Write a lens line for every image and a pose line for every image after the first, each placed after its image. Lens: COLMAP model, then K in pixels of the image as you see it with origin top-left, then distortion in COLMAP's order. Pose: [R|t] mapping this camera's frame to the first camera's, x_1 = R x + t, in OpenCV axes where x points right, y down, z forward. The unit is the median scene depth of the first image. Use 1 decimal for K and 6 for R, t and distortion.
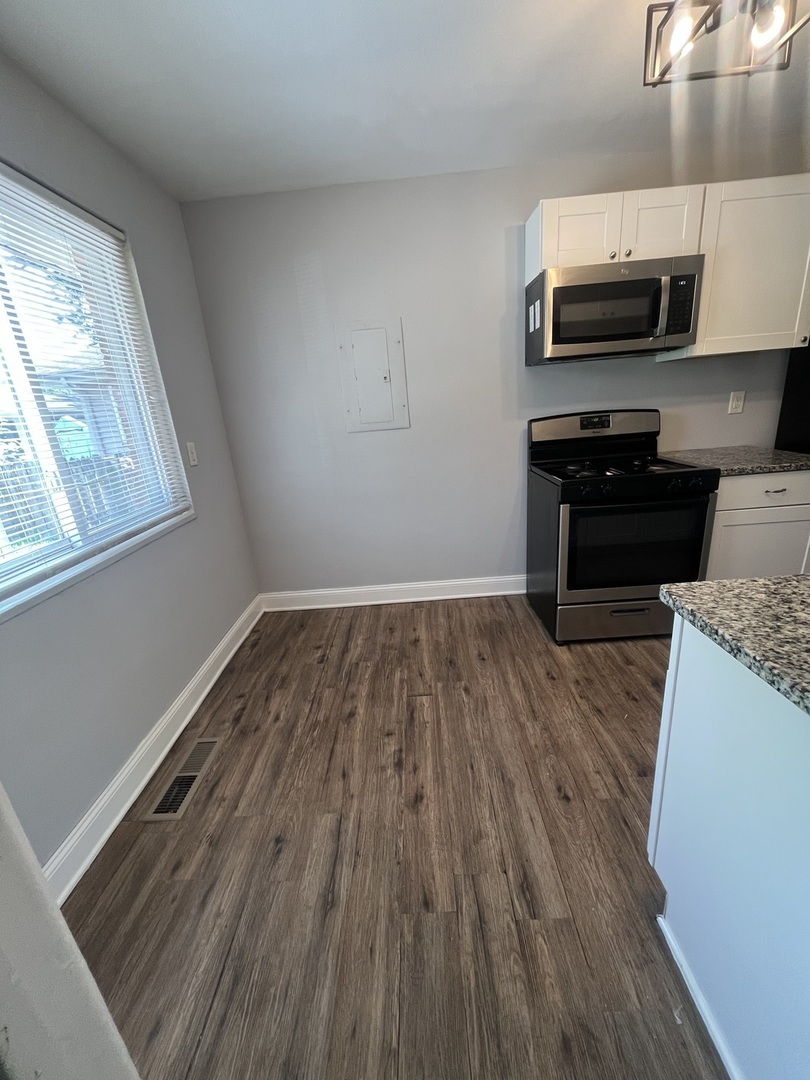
lens RADIAL K [[434.8, 0, 405.0], [0, 434.8, 540.0], [0, 0, 1]] dist [0.000943, 0.000212]
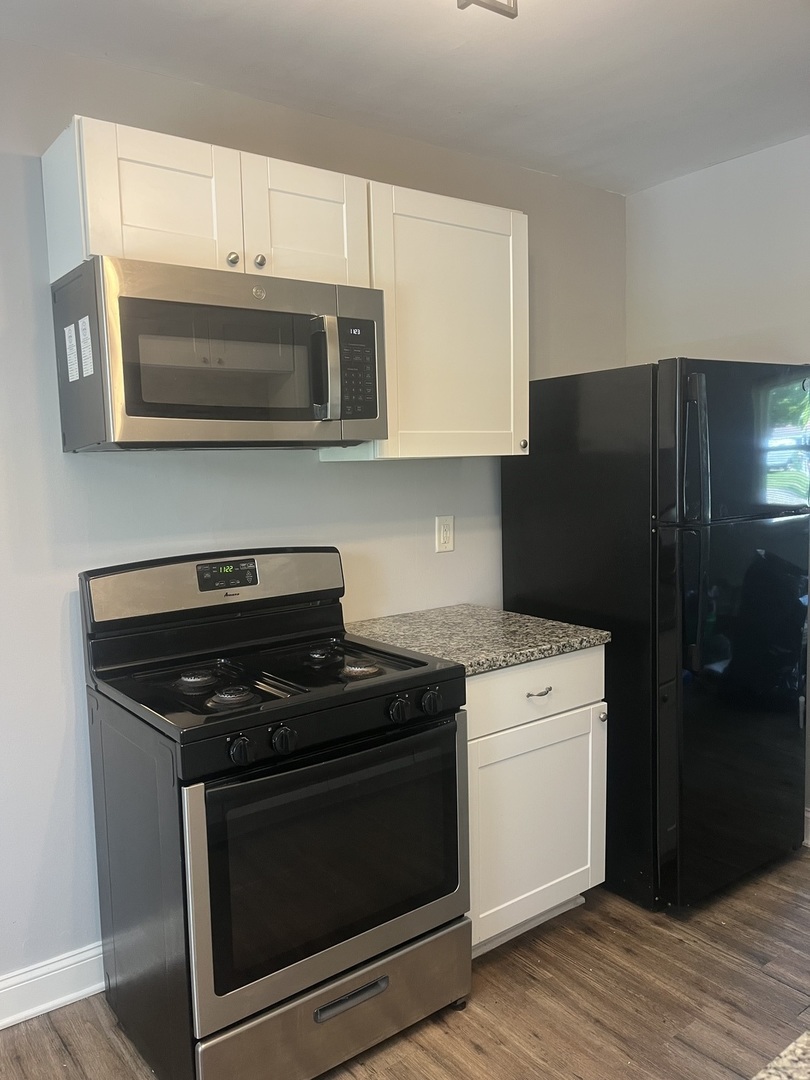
lens RADIAL K [[833.4, 0, 403.5], [0, 833.4, 551.3], [0, 0, 1]] dist [0.057034, -0.089188]
pose [[0.794514, -0.006519, 0.607210, 0.042753], [0.150199, 0.970981, -0.186106, -0.109874], [-0.588377, 0.239067, 0.772438, 0.202799]]
